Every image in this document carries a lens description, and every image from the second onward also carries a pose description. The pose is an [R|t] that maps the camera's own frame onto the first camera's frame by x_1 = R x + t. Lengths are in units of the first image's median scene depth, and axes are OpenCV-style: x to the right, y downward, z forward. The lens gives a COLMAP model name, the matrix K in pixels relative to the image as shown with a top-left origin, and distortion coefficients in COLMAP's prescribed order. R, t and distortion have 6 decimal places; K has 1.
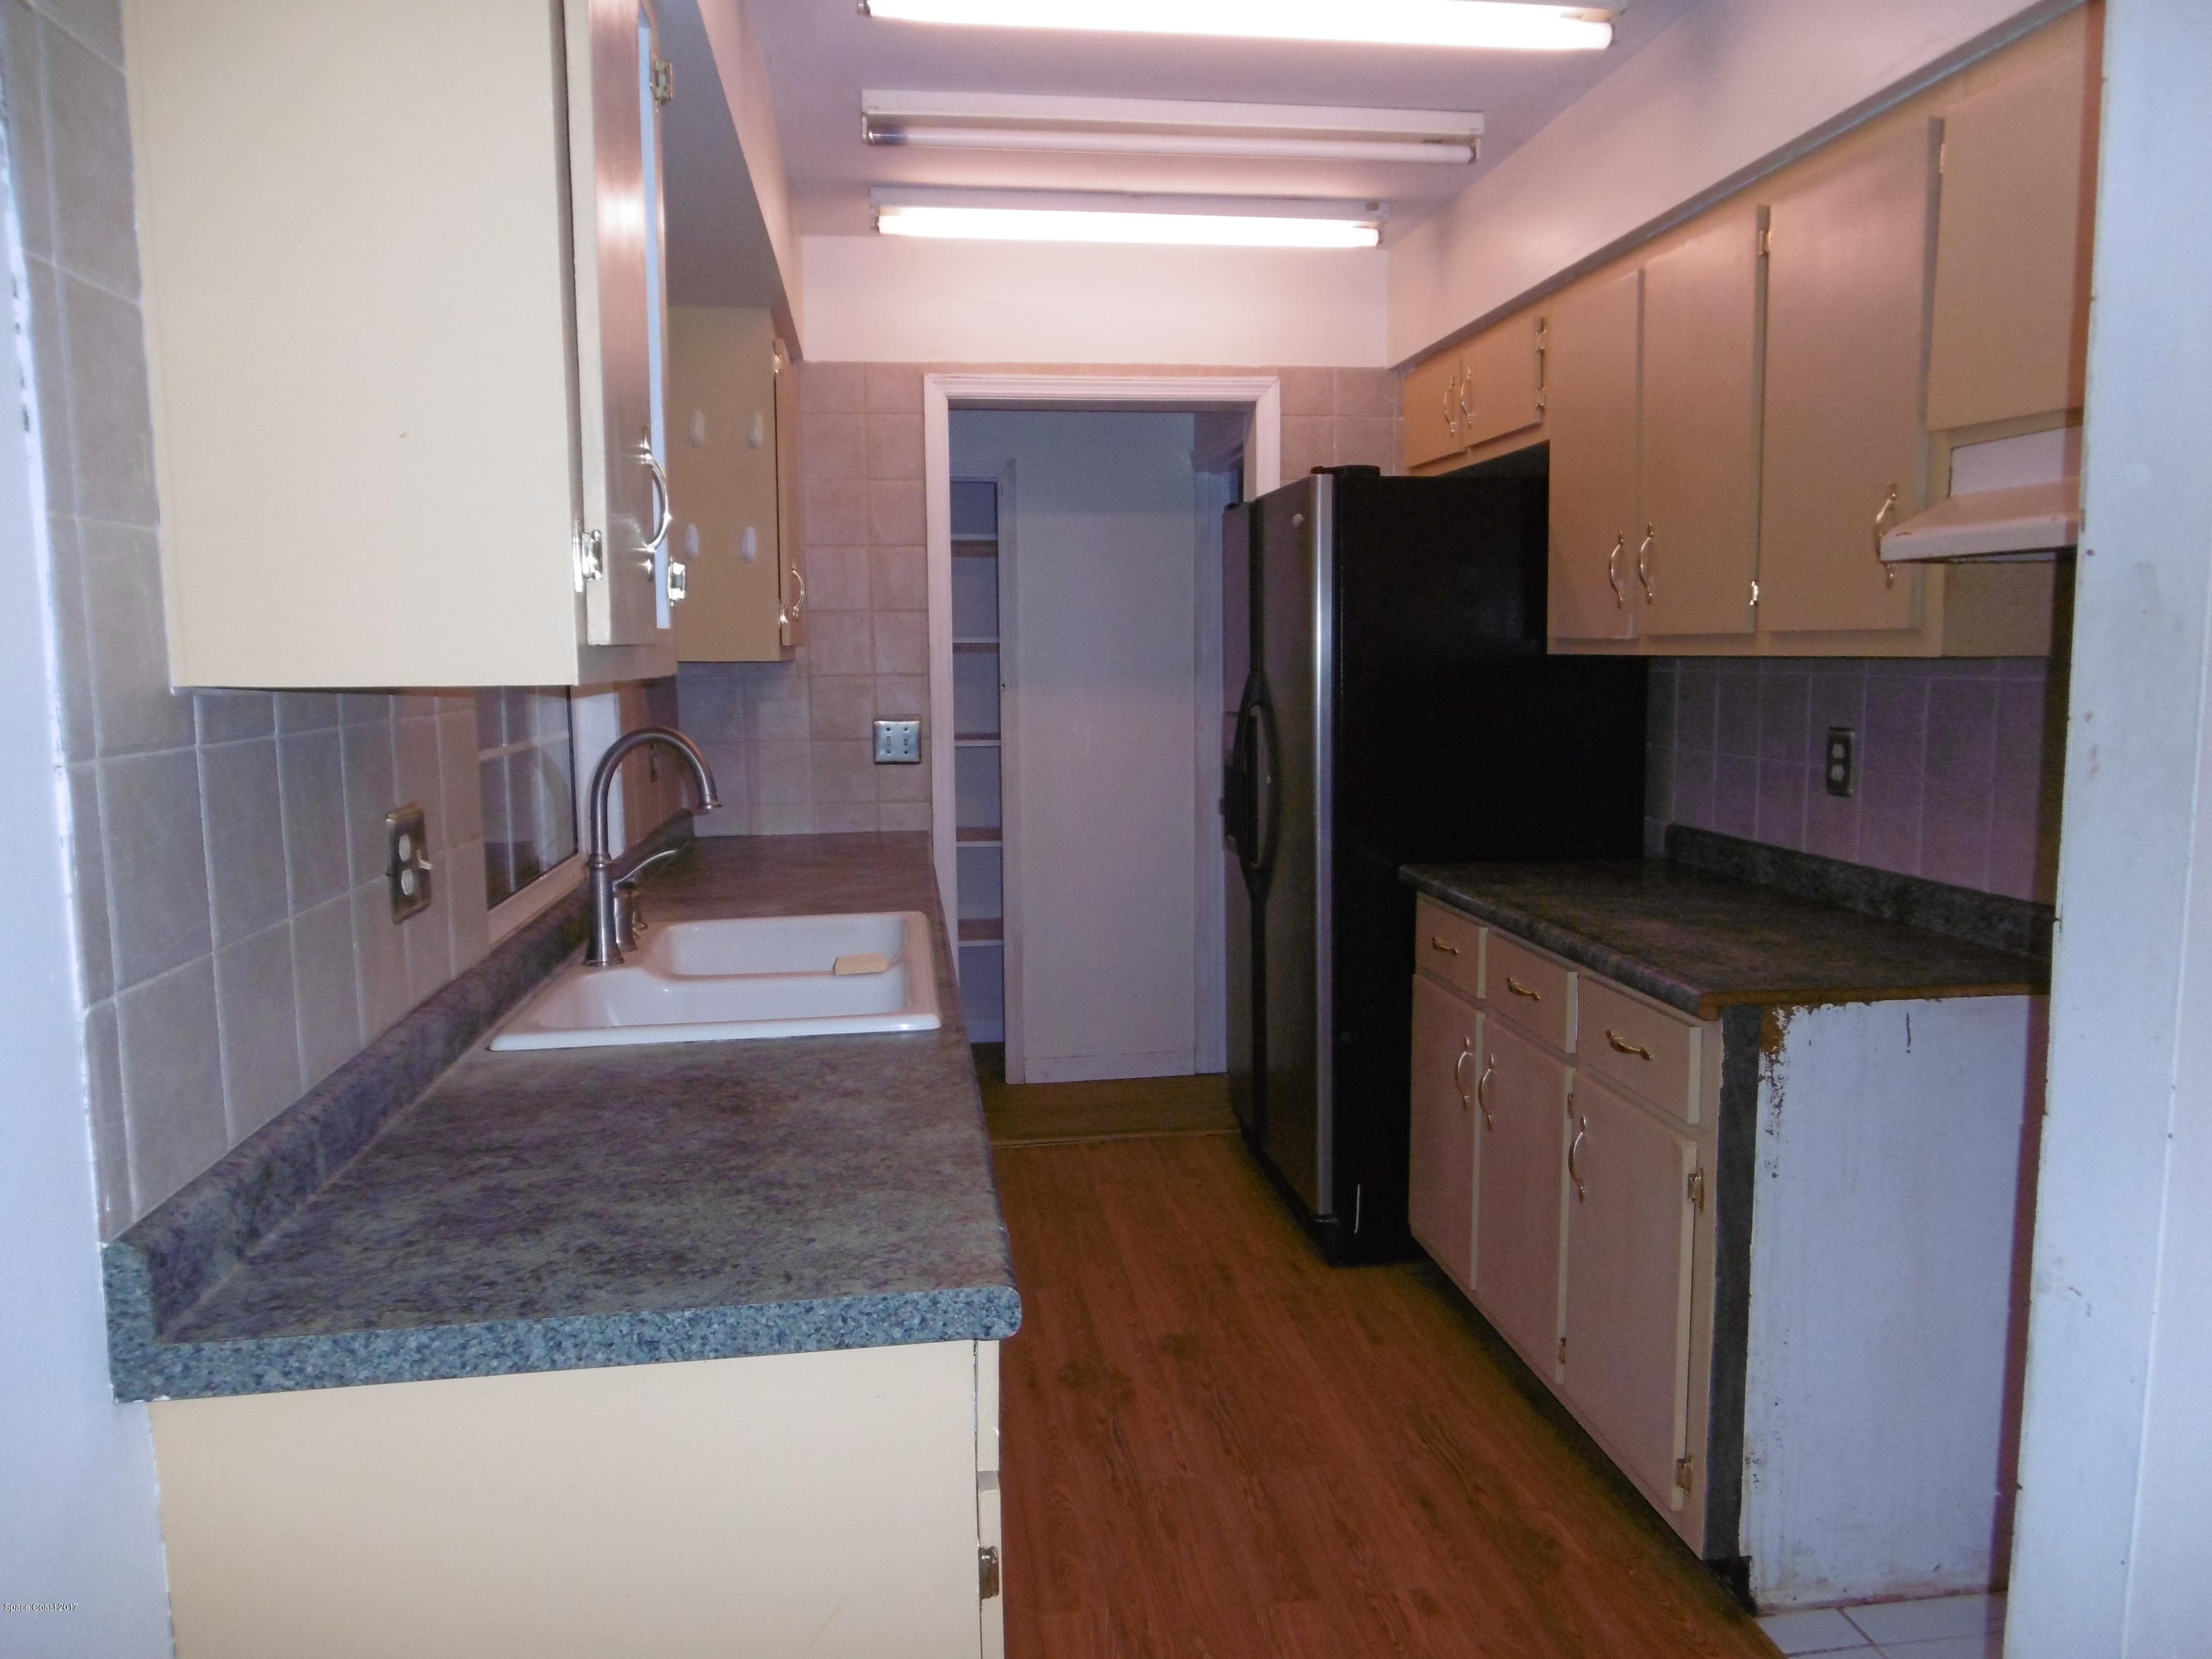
lens RADIAL K [[1581.2, 0, 1096.2], [0, 1581.2, 837.0], [0, 0, 1]] dist [-0.000490, -0.006376]
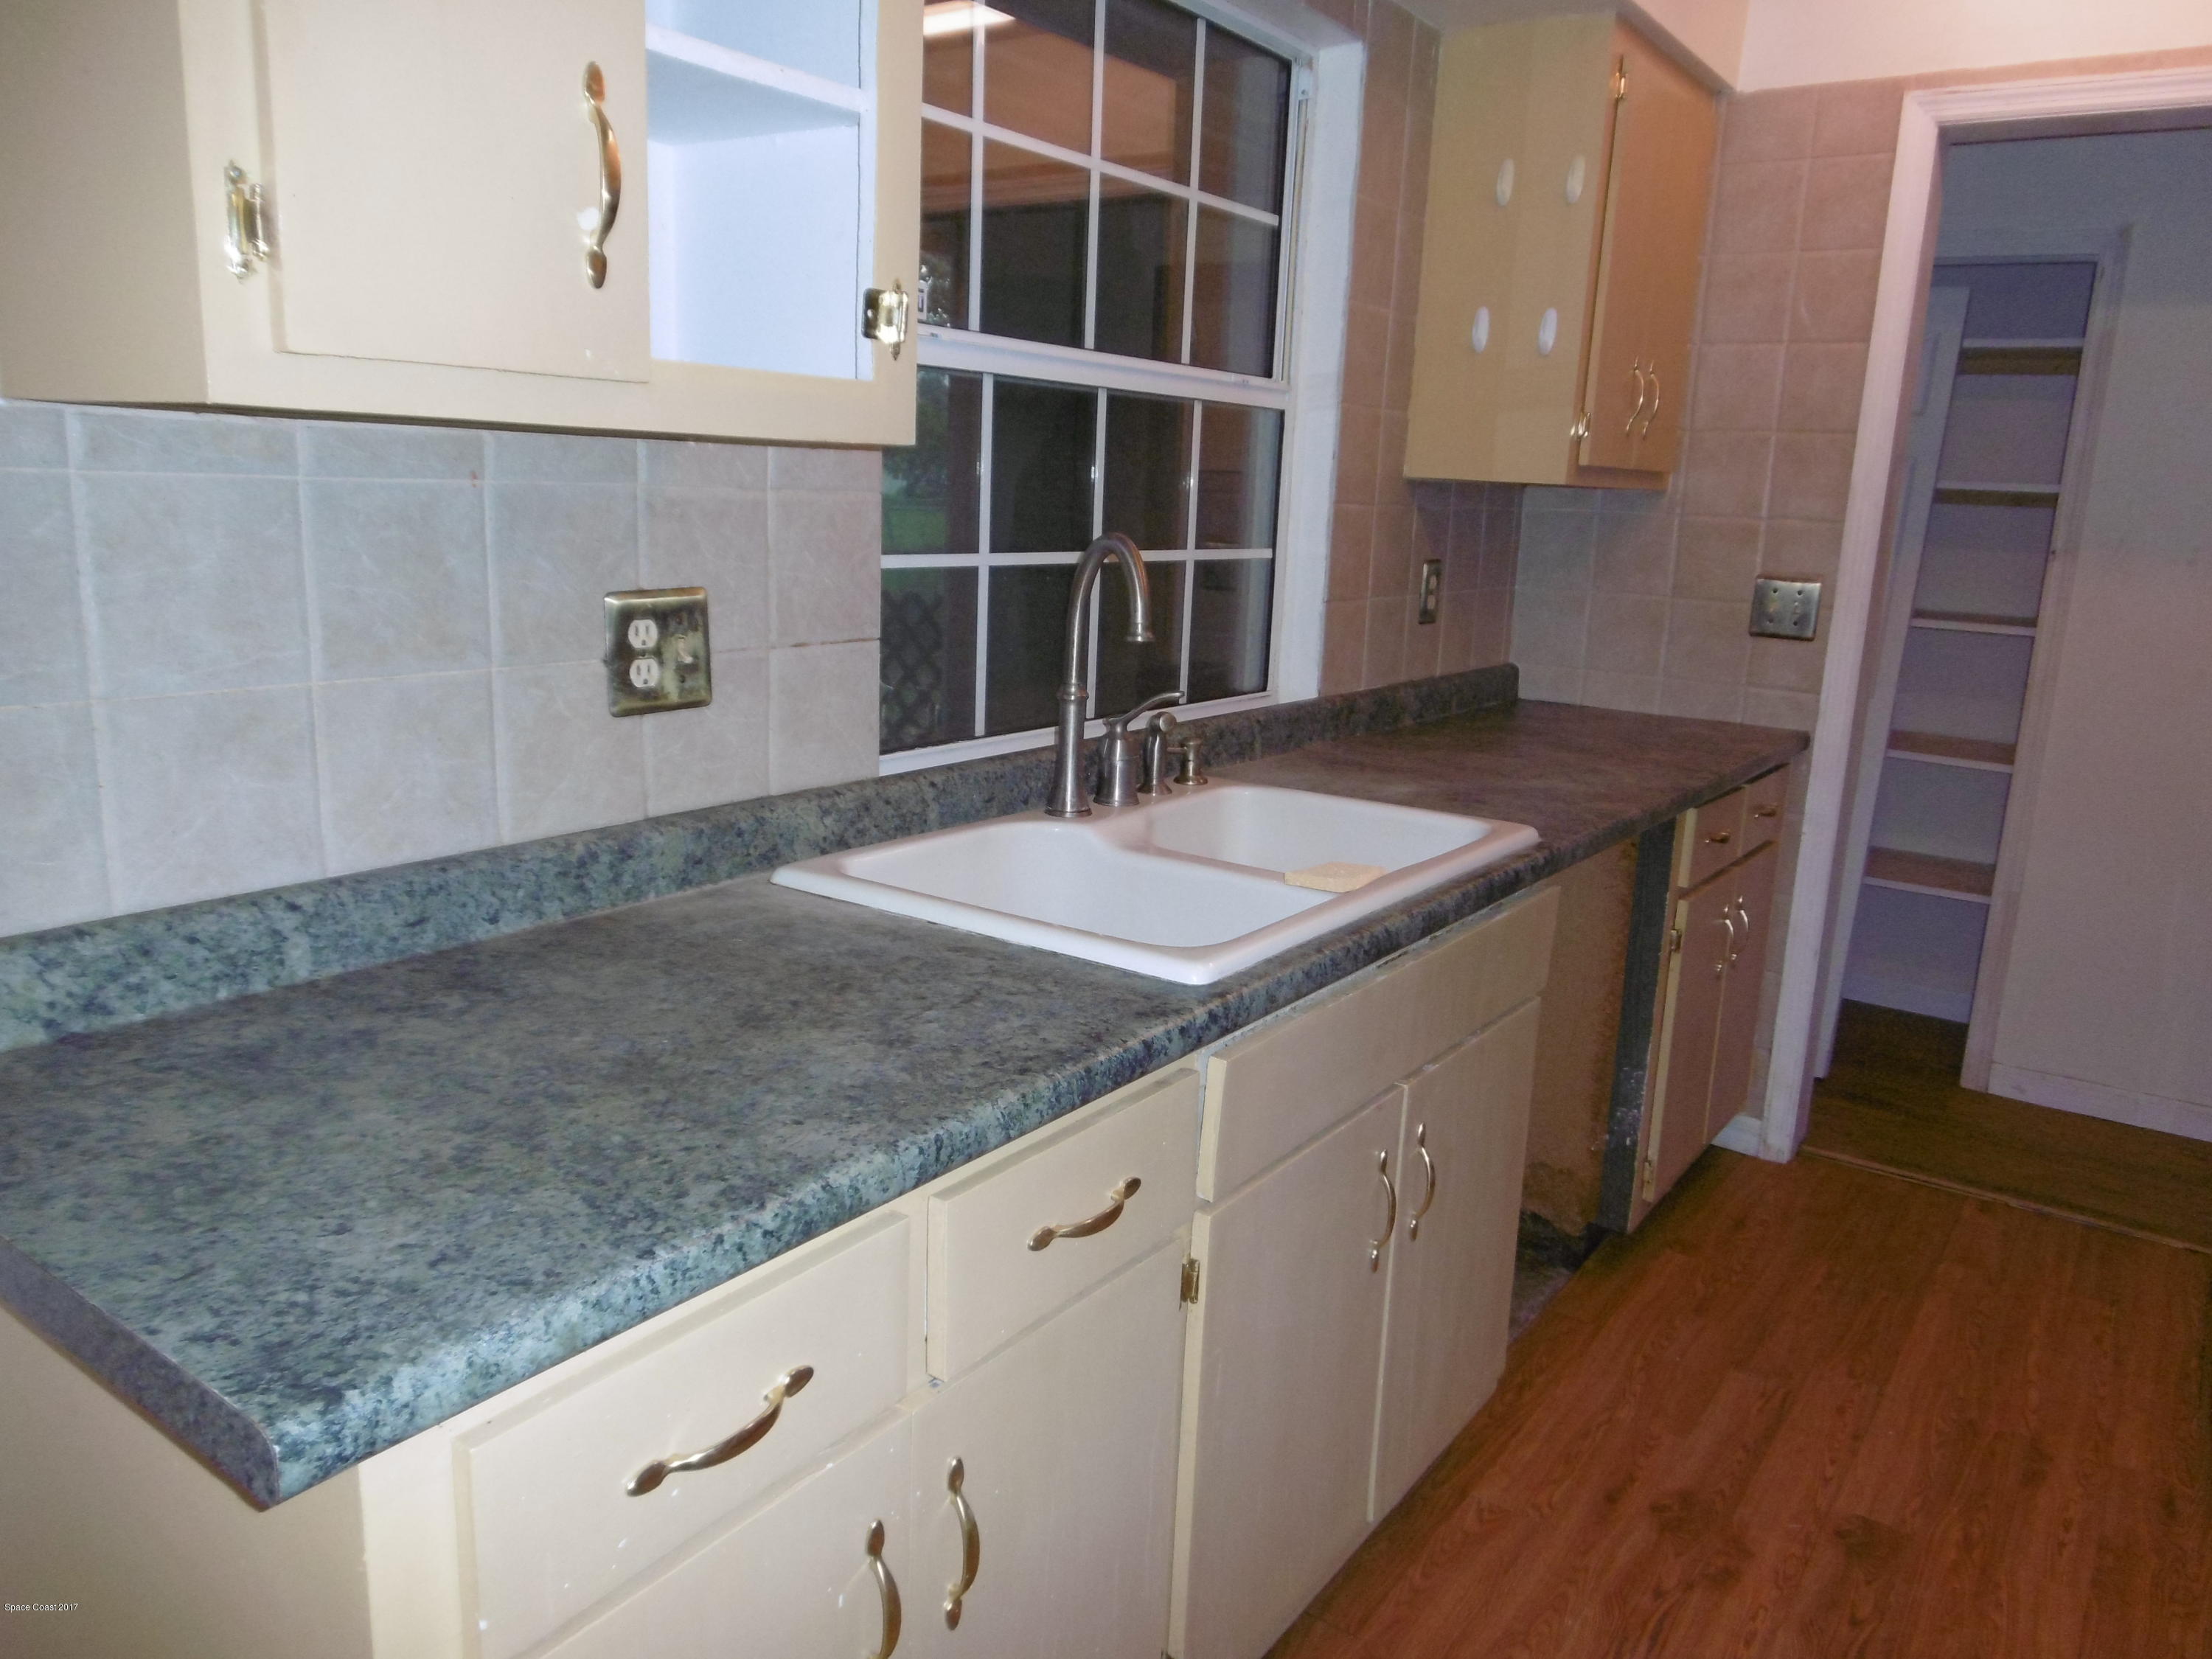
lens RADIAL K [[1581.2, 0, 1107.2], [0, 1581.2, 817.4], [0, 0, 1]] dist [-0.000490, -0.006376]
pose [[0.731836, 0.182445, -0.656604, 0.257994], [-0.129768, 0.983176, 0.128550, -0.029051], [0.669011, -0.008871, 0.743200, 0.380065]]
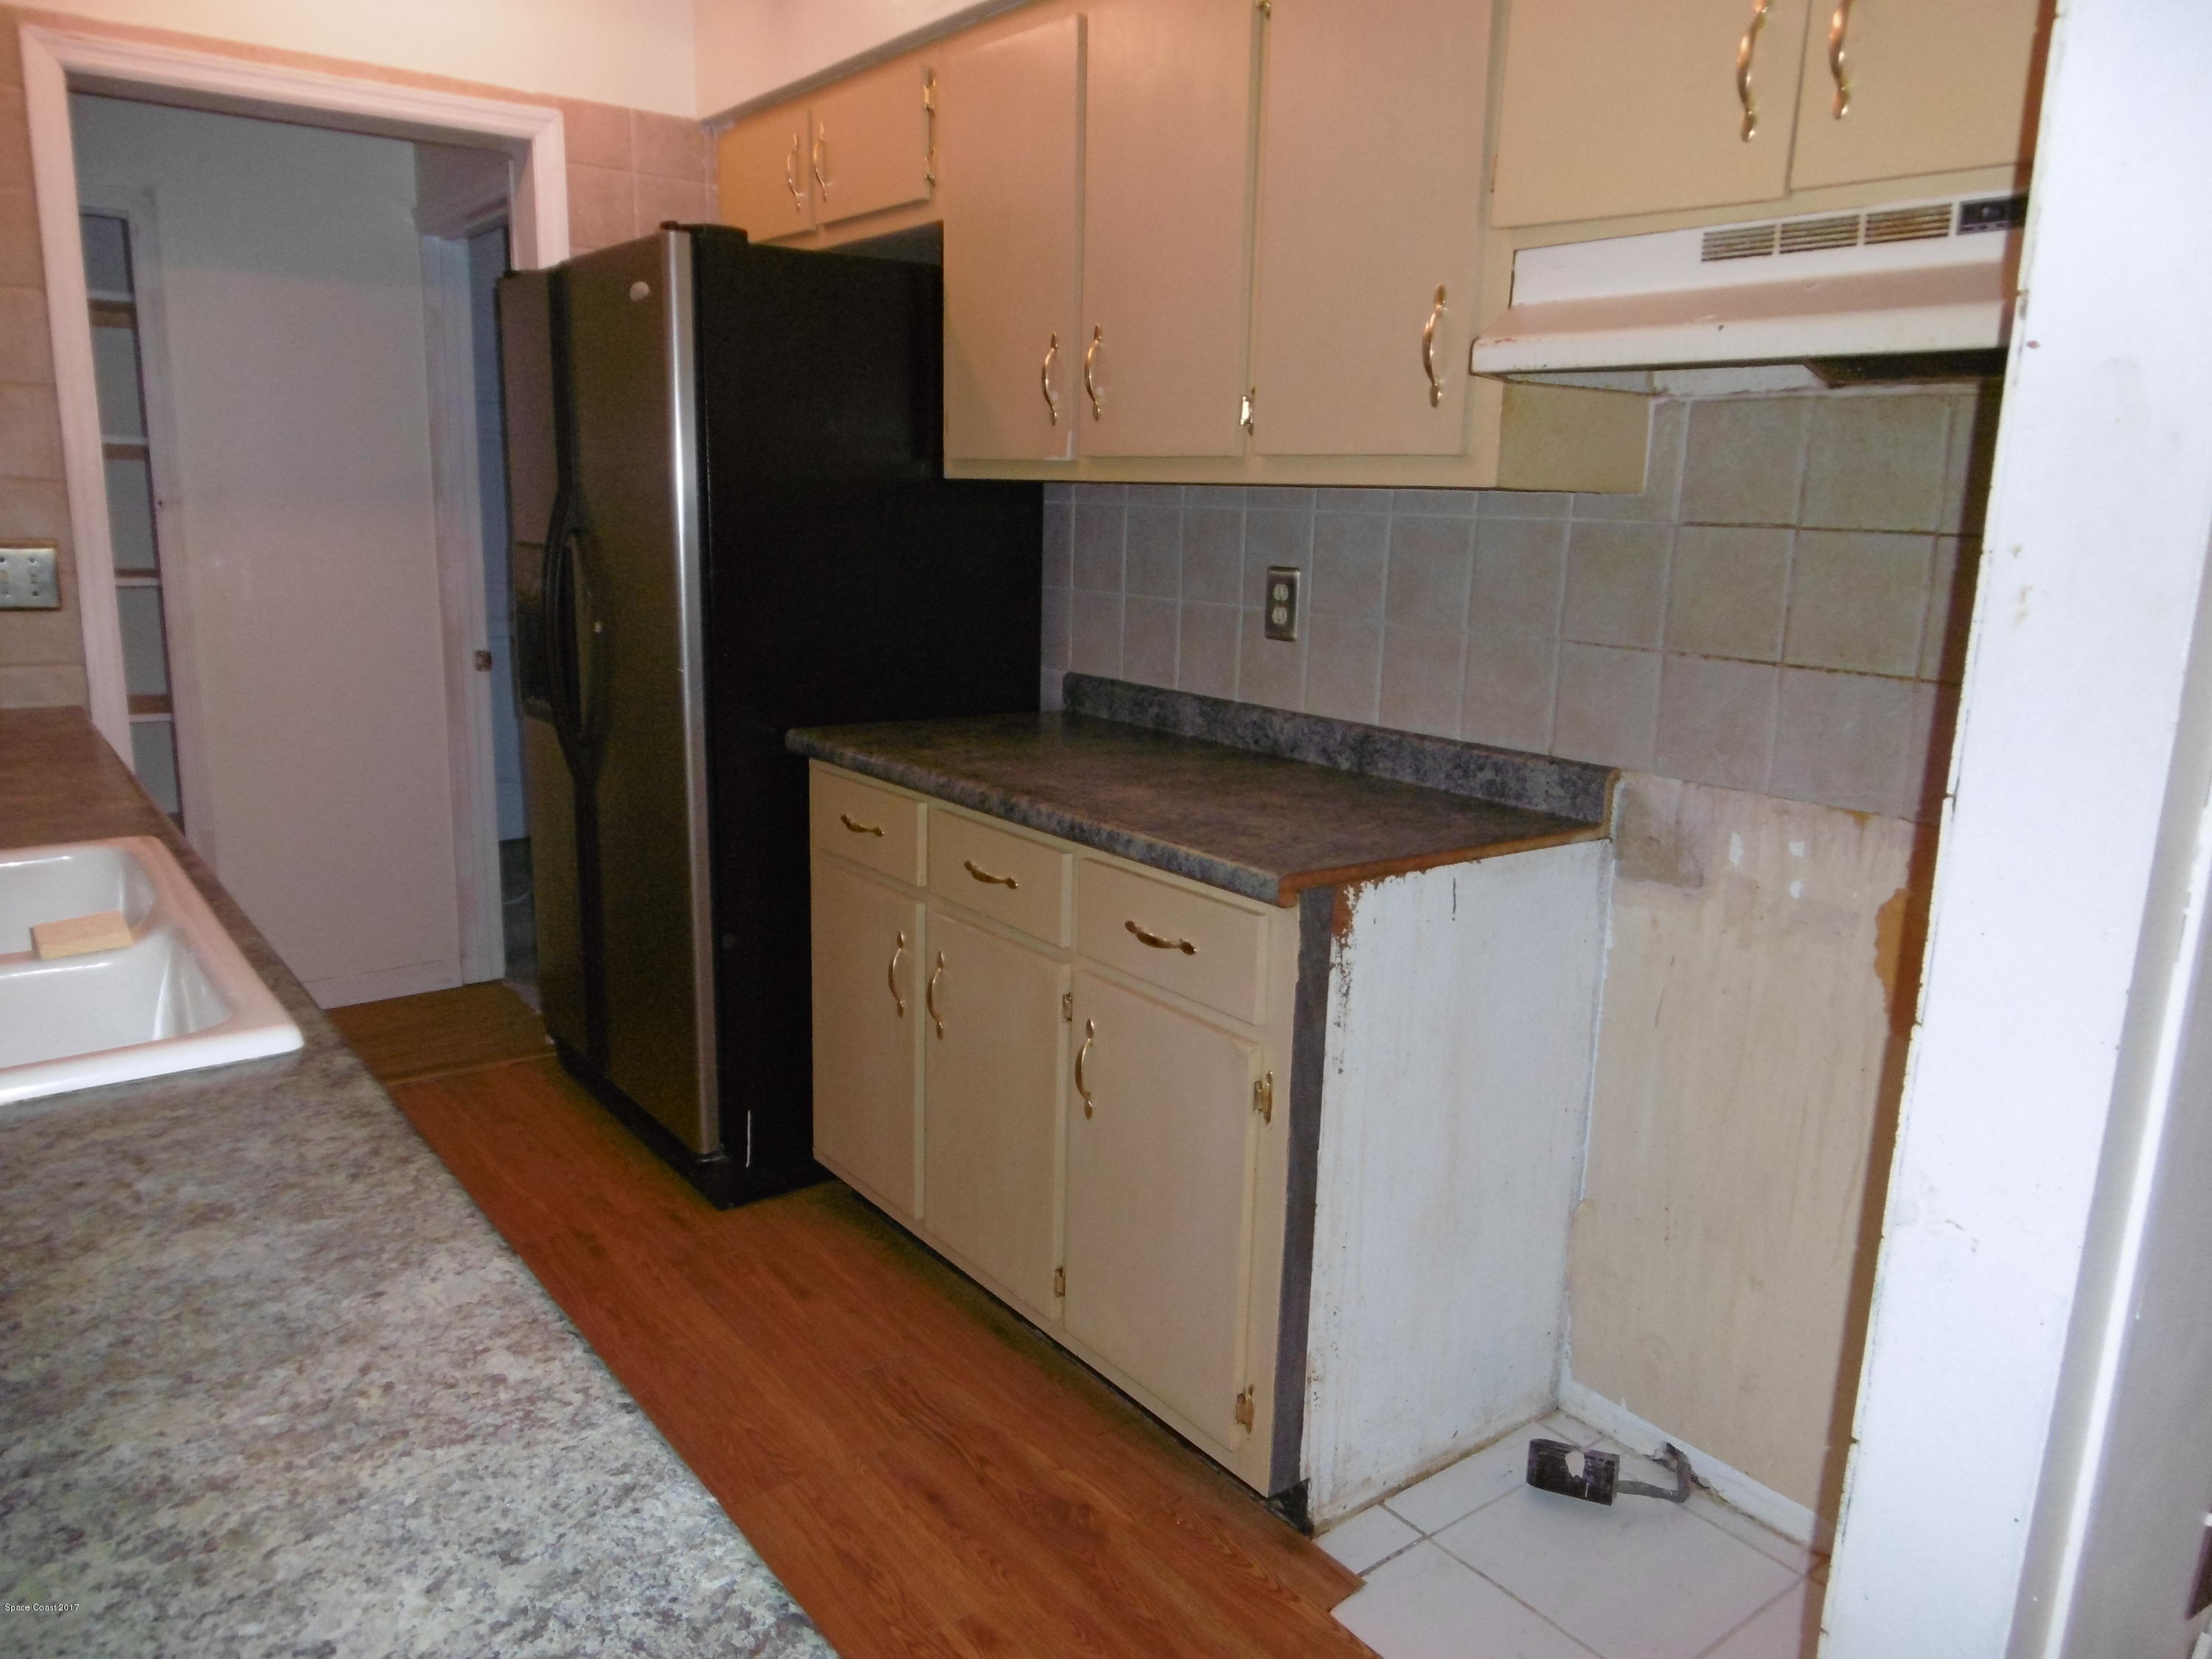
lens RADIAL K [[1581.2, 0, 1110.4], [0, 1581.2, 831.7], [0, 0, 1]] dist [-0.000490, -0.006376]
pose [[0.867626, -0.072510, 0.491902, -0.101647], [0.025118, 0.994438, 0.102284, -0.013692], [-0.496582, -0.076389, 0.864622, 0.268095]]
